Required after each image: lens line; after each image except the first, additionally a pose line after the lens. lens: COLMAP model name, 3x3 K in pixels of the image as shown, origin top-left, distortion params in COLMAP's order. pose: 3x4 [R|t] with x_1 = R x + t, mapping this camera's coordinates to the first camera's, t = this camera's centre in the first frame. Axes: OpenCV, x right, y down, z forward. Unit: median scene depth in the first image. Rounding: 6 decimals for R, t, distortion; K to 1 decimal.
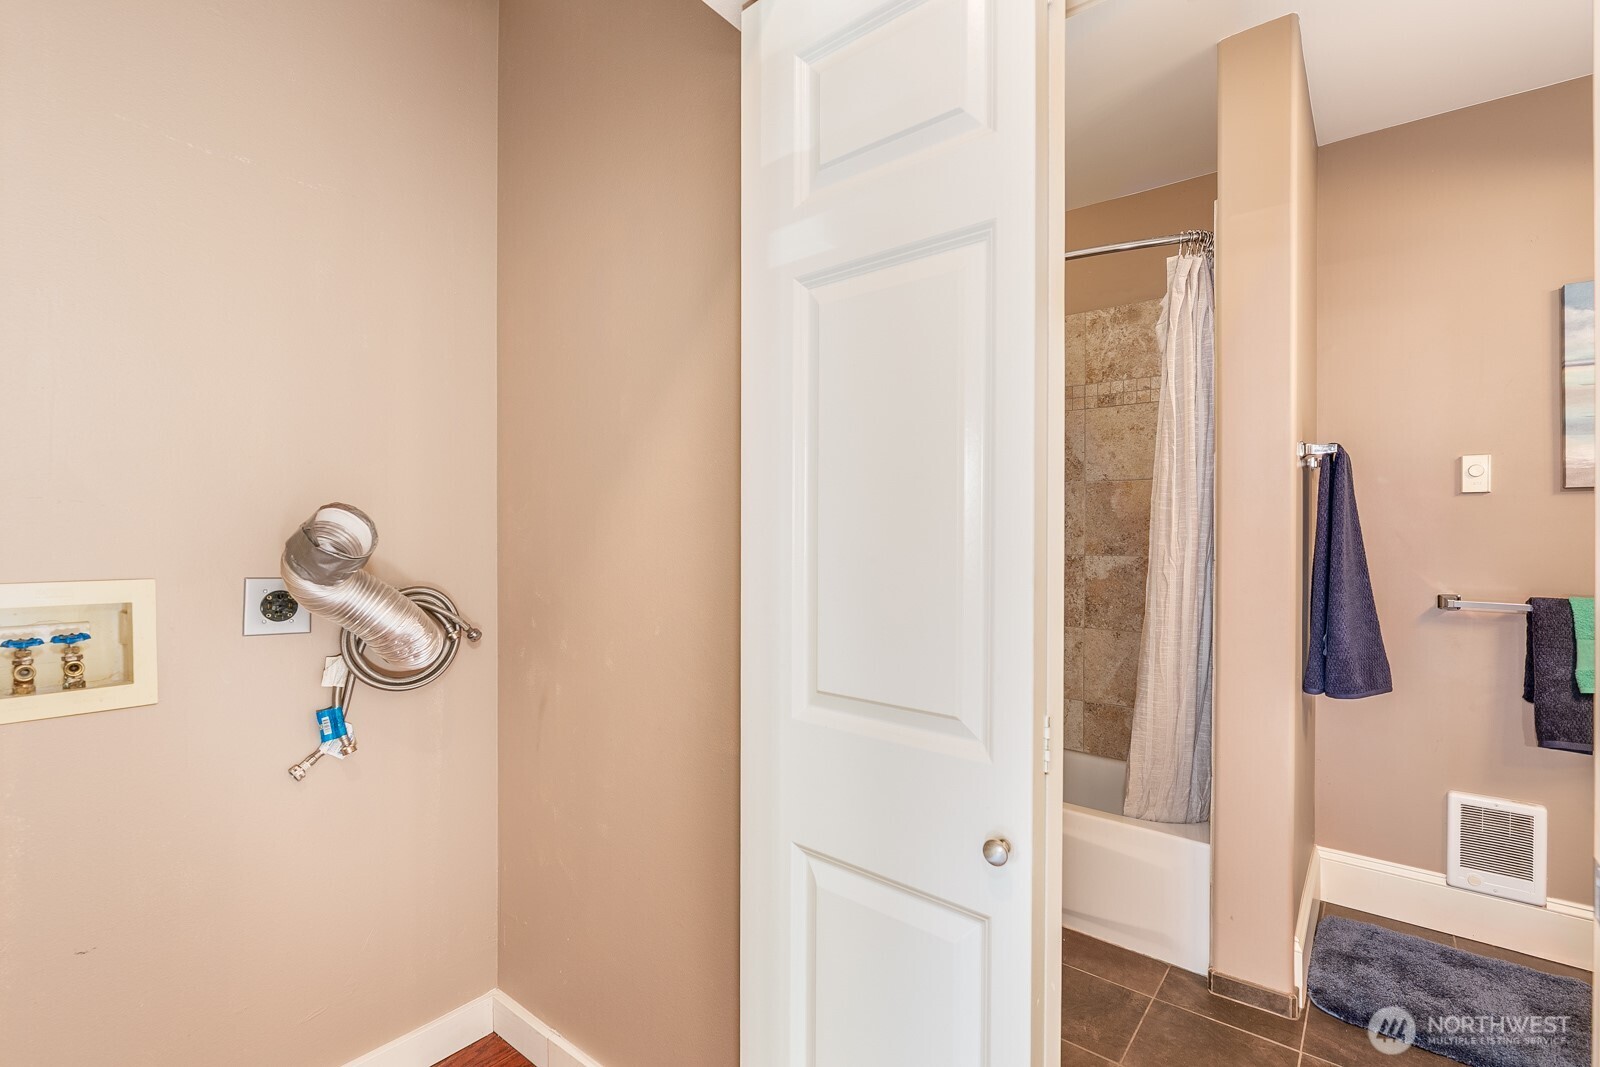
lens RADIAL K [[726.4, 0, 833.4], [0, 726.4, 563.8], [0, 0, 1]] dist [-0.001767, 0.001500]
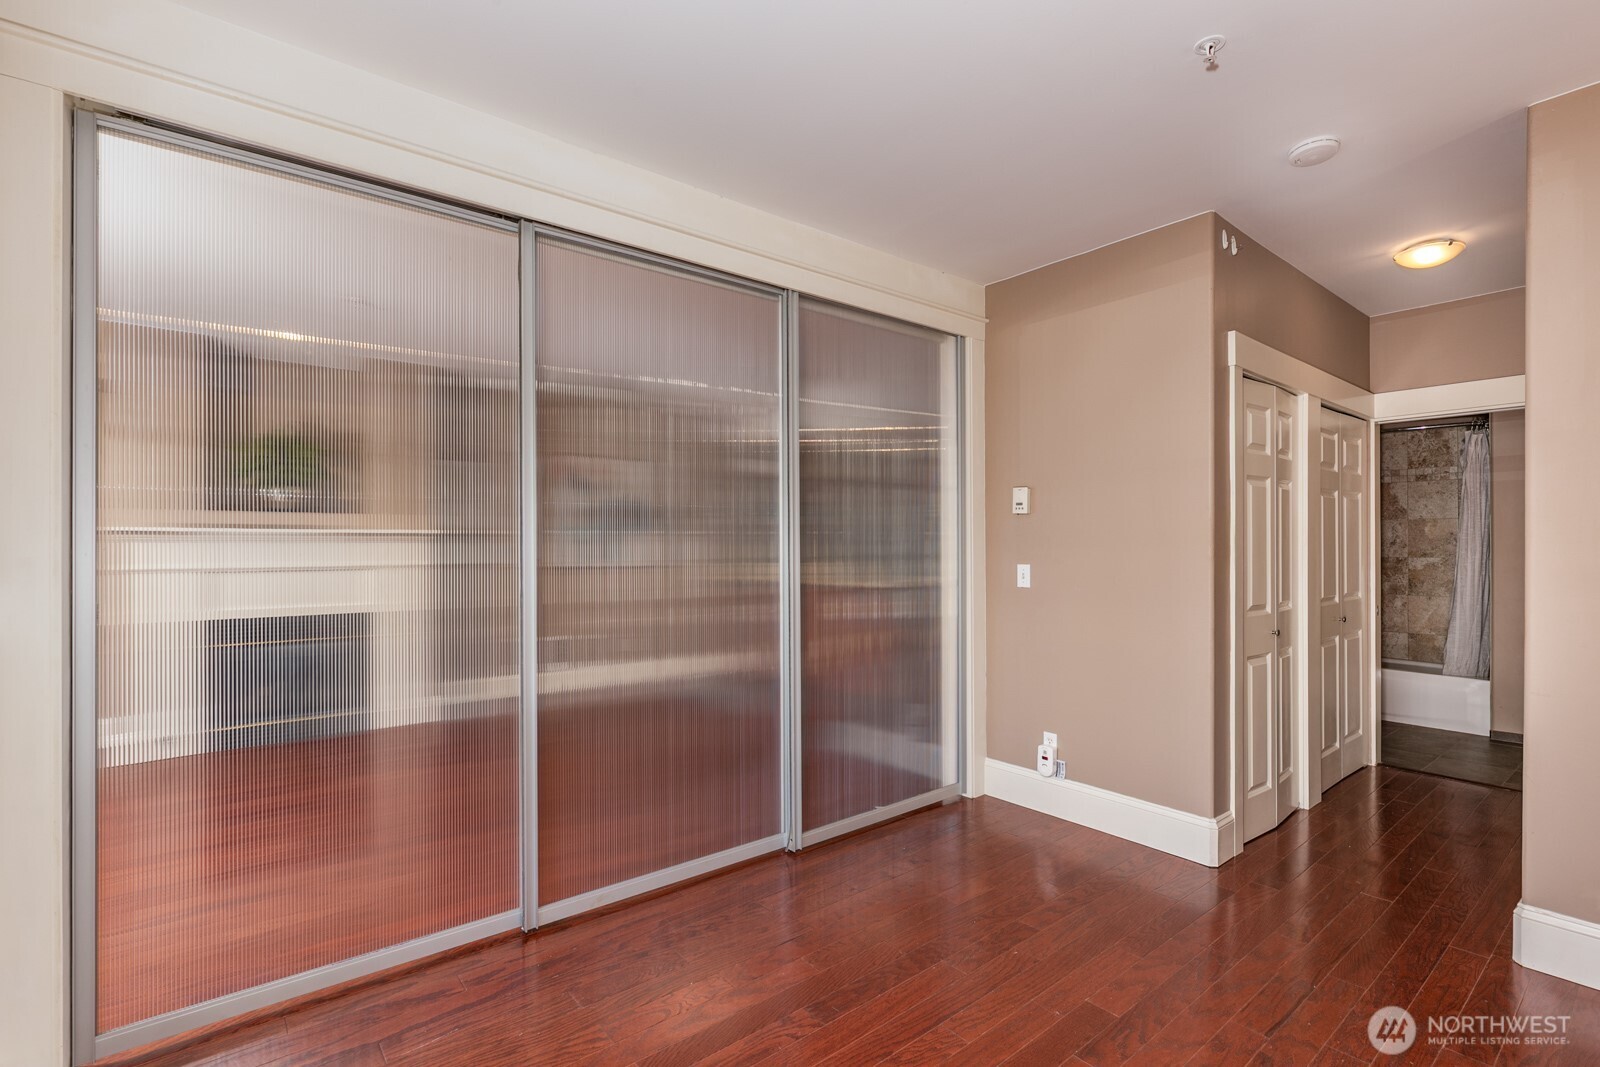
lens RADIAL K [[726.4, 0, 819.5], [0, 726.4, 556.9], [0, 0, 1]] dist [-0.001767, 0.001500]
pose [[0.967099, -0.006779, -0.254311, -0.914069], [0.003503, 0.999905, -0.013331, 0.009763], [0.254377, 0.012001, 0.967031, -1.706648]]
